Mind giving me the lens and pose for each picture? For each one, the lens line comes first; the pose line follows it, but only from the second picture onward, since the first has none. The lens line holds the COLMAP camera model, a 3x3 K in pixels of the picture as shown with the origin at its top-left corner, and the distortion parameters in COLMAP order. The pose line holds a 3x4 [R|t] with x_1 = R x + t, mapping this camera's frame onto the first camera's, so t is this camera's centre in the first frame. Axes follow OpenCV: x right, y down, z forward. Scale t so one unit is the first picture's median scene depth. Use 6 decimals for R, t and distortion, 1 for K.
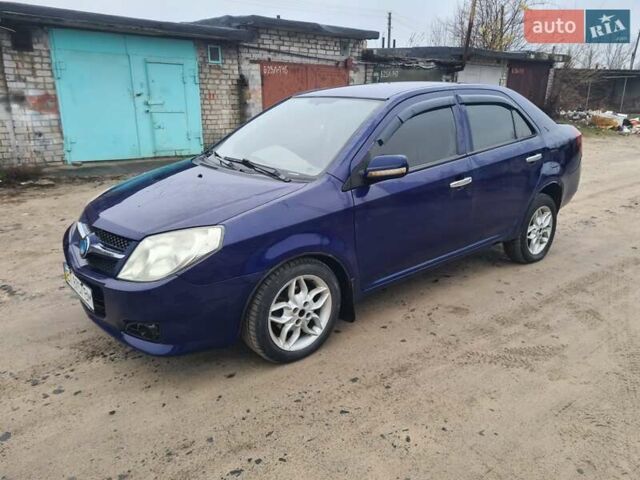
lens RADIAL K [[486.9, 0, 320.0], [0, 486.9, 240.0], [0, 0, 1]] dist [0.040860, -0.001705]
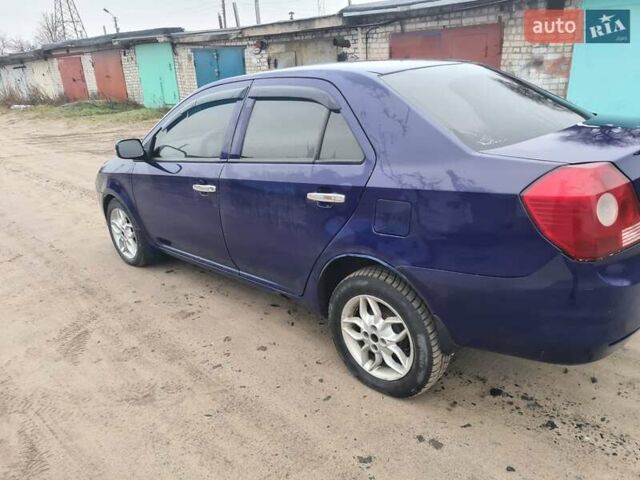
lens RADIAL K [[465.8, 0, 320.0], [0, 465.8, 240.0], [0, 0, 1]] dist [0.042094, 0.000198]
pose [[0.132389, 0.340282, -0.930957, 1.101046], [-0.237591, 0.922737, 0.303490, -0.327699], [0.962301, 0.181008, 0.203008, 1.014834]]
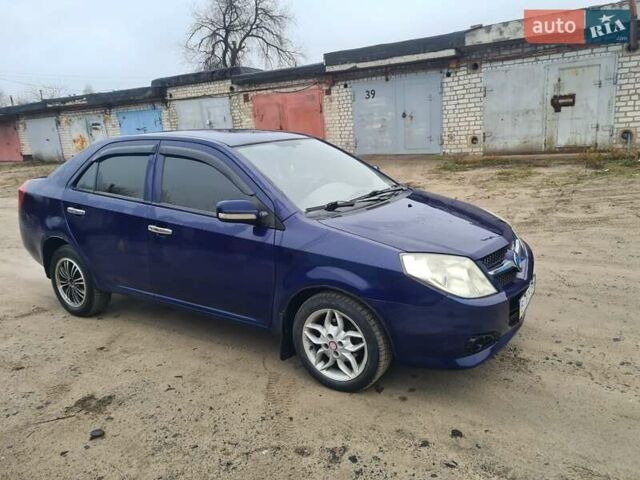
lens RADIAL K [[486.9, 0, 320.0], [0, 486.9, 240.0], [0, 0, 1]] dist [0.040860, -0.001705]
pose [[-0.331291, -0.209083, 0.920071, -1.059956], [0.329779, 0.887978, 0.320533, -0.421421], [-0.884021, 0.409609, -0.225228, 1.288056]]
